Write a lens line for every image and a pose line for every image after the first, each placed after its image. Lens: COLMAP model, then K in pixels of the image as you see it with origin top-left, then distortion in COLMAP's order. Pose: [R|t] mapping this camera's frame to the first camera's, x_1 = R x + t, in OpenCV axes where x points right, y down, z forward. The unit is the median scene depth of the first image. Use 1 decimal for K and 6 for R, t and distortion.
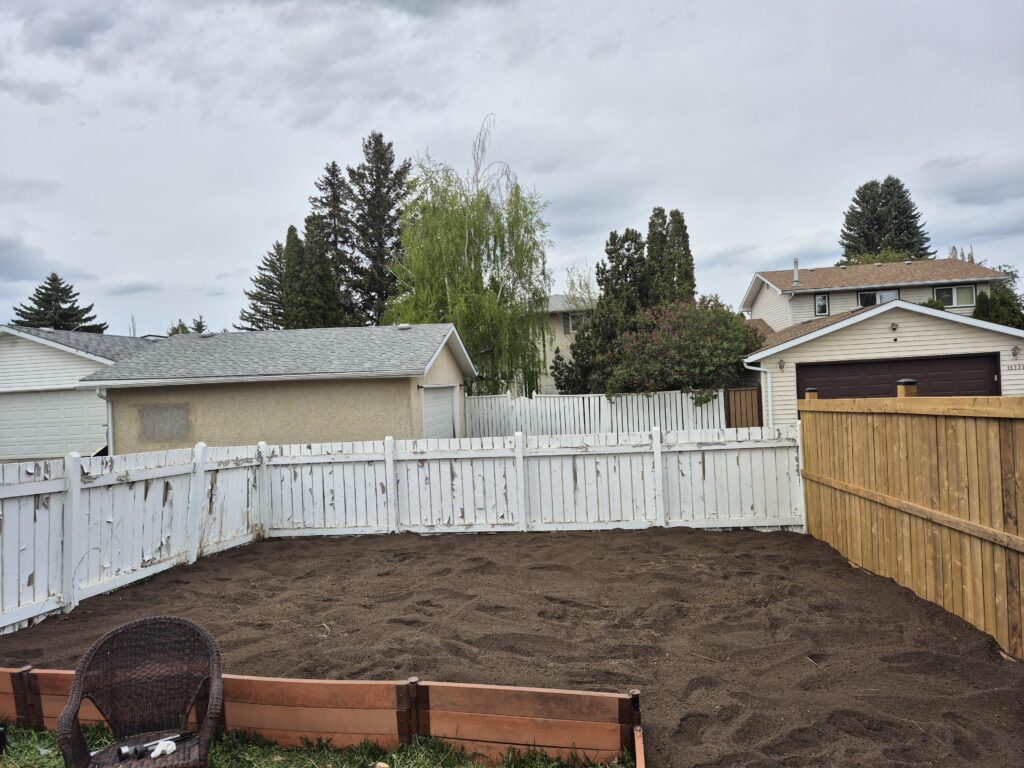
lens RADIAL K [[742.7, 0, 504.7], [0, 742.7, 390.1], [0, 0, 1]] dist [0.058172, -0.024183]
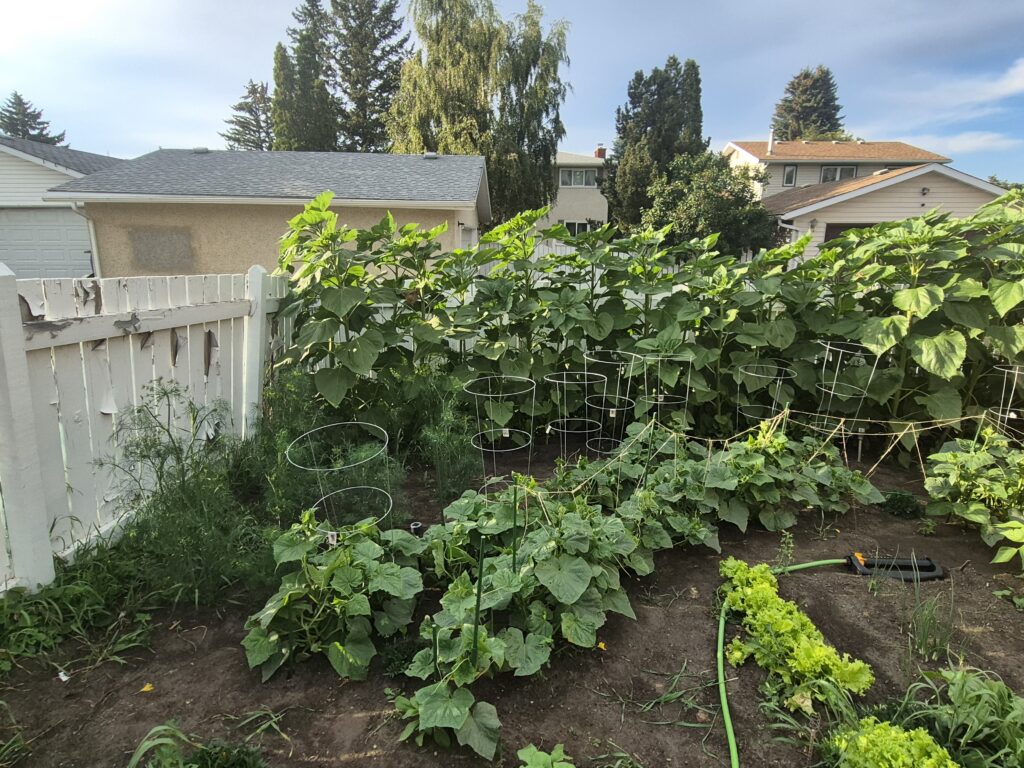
lens RADIAL K [[563.5, 0, 507.9], [0, 563.5, 387.7], [0, 0, 1]] dist [0.005535, 0.001655]
pose [[0.989826, 0.020270, 0.140831, -0.076165], [-0.052802, 0.971450, 0.231294, 0.014003], [-0.132122, -0.236377, 0.962637, 0.147158]]
